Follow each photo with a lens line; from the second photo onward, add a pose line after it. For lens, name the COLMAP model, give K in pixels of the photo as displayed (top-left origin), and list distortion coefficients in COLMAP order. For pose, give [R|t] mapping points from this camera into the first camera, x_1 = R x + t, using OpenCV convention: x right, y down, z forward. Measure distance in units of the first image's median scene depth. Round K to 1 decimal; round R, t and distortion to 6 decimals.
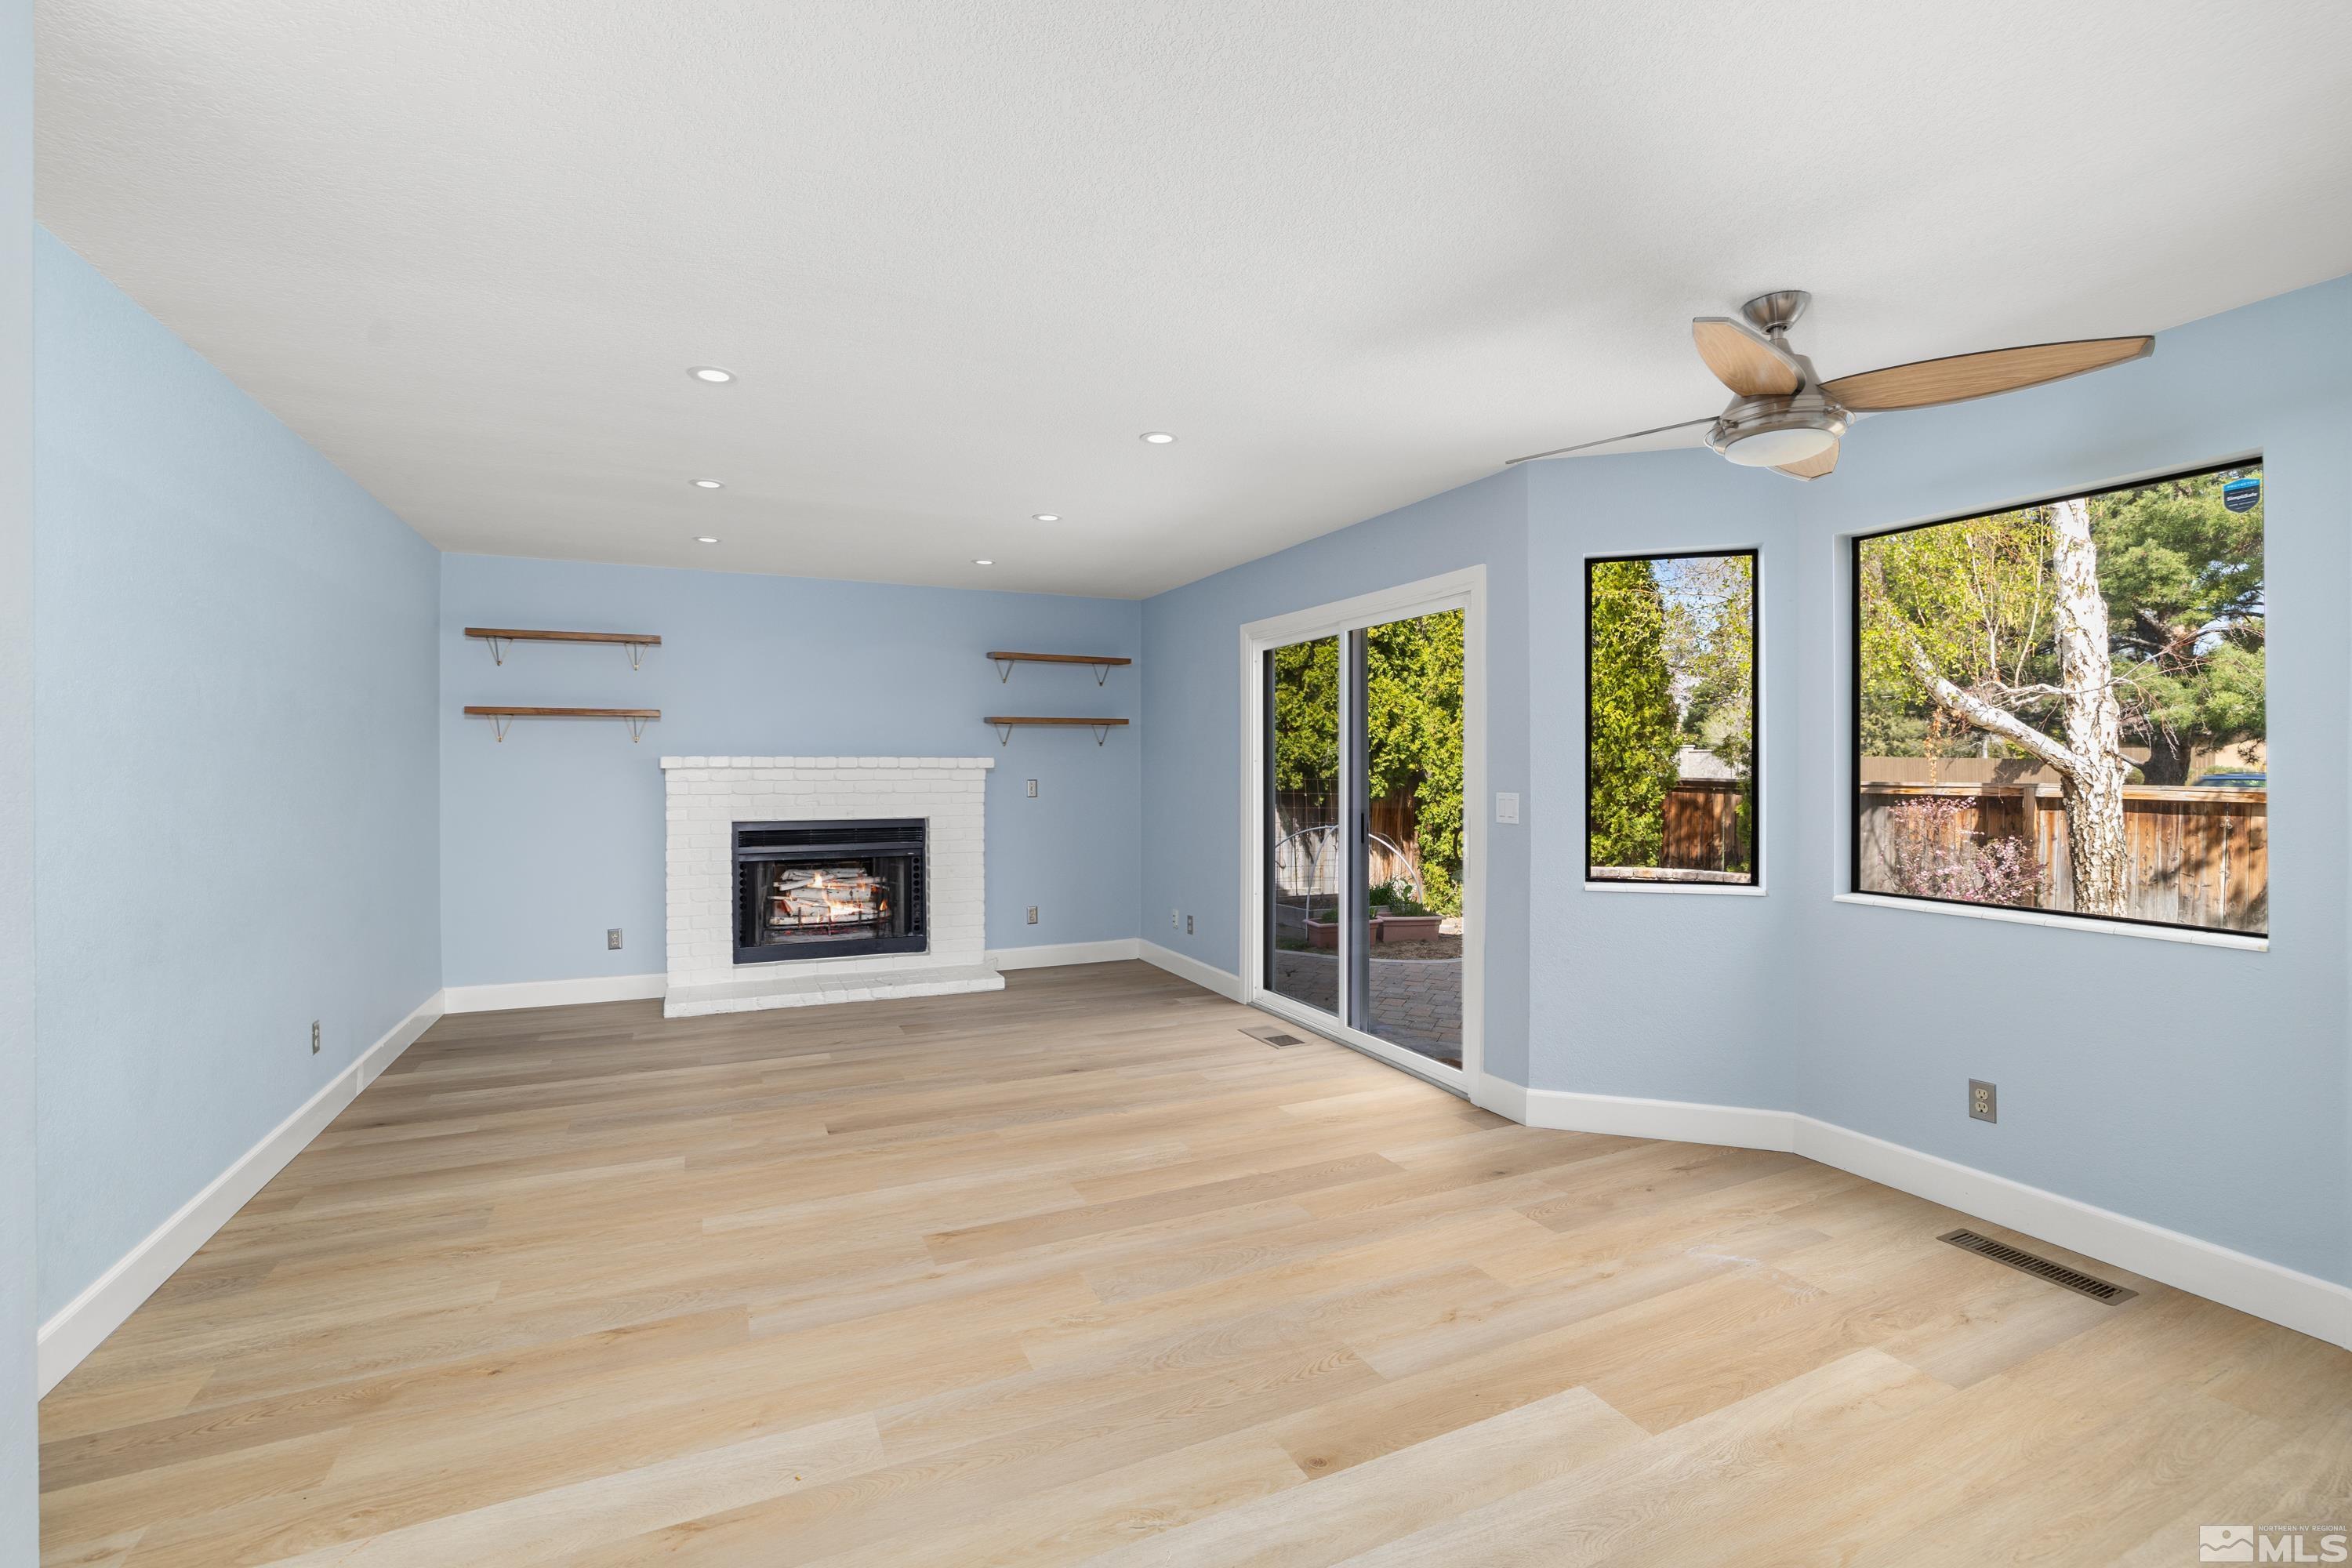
lens RADIAL K [[1030.4, 0, 1198.5], [0, 1030.4, 770.0], [0, 0, 1]] dist [-0.005924, 0.005381]
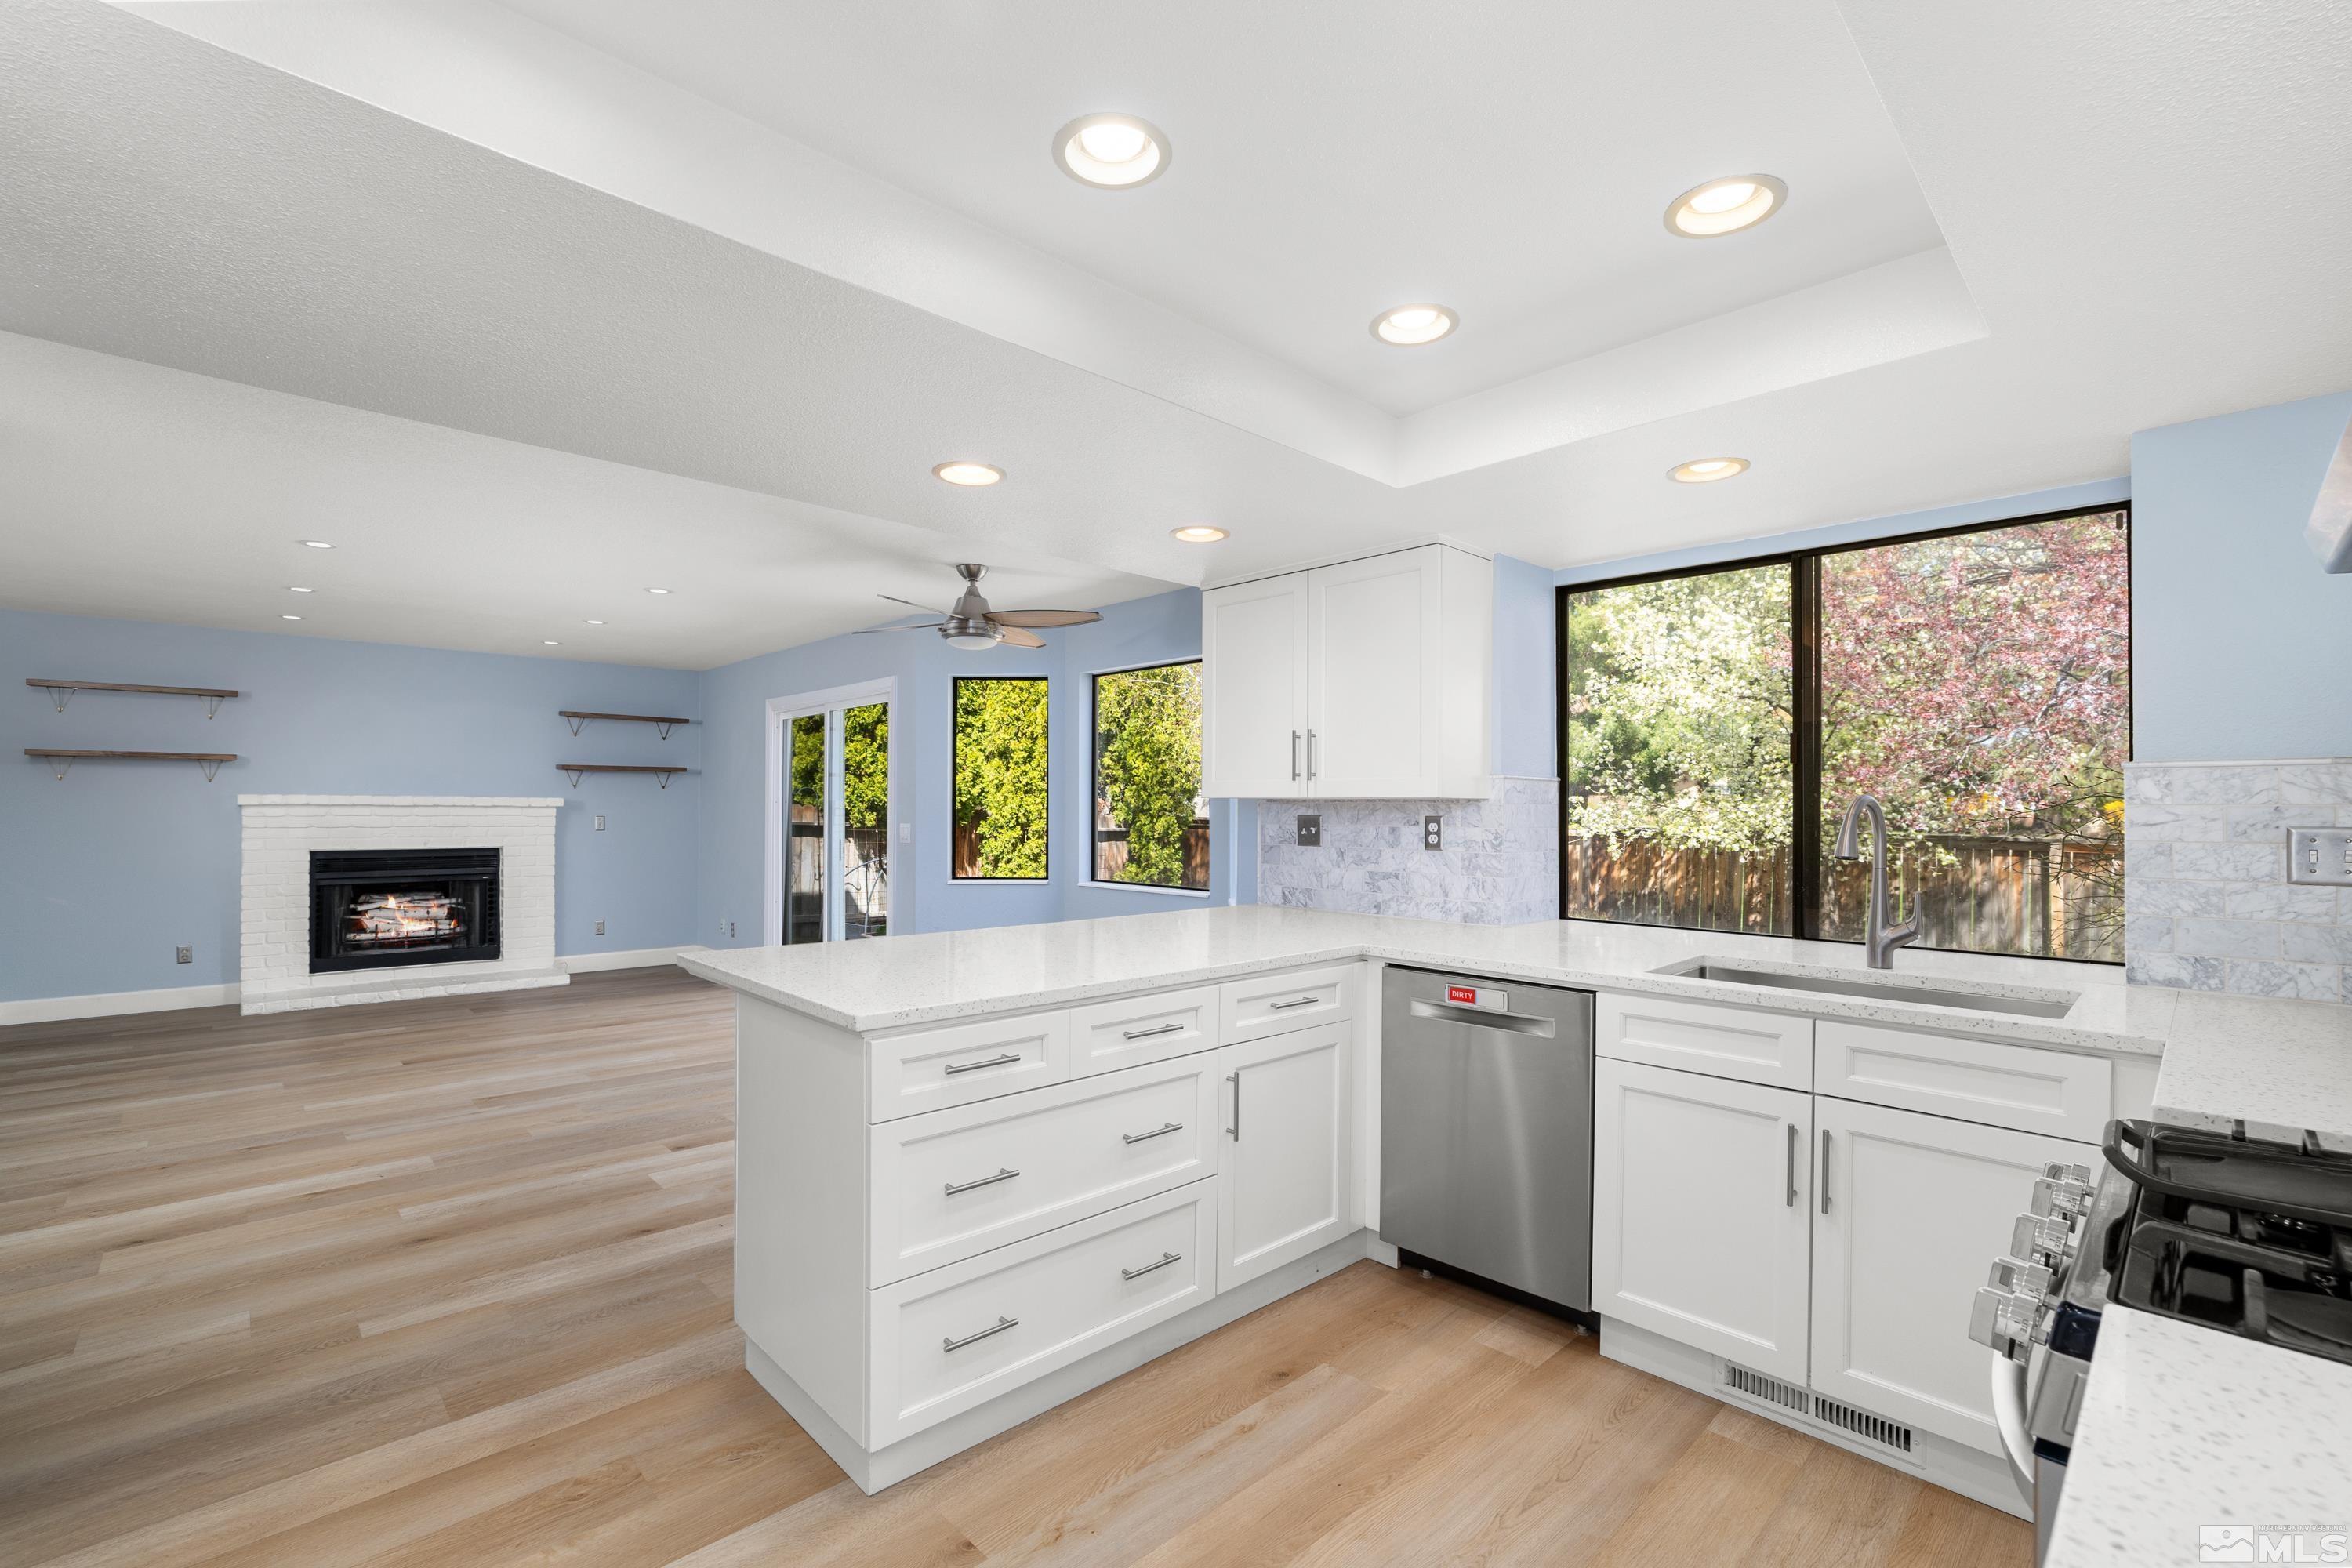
lens RADIAL K [[1030.4, 0, 1155.6], [0, 1030.4, 809.2], [0, 0, 1]] dist [-0.005924, 0.005381]
pose [[0.960433, 0.004630, 0.278472, 0.133032], [-0.003933, 0.999988, -0.003063, 0.002481], [-0.278482, 0.001847, 0.960440, -0.359579]]
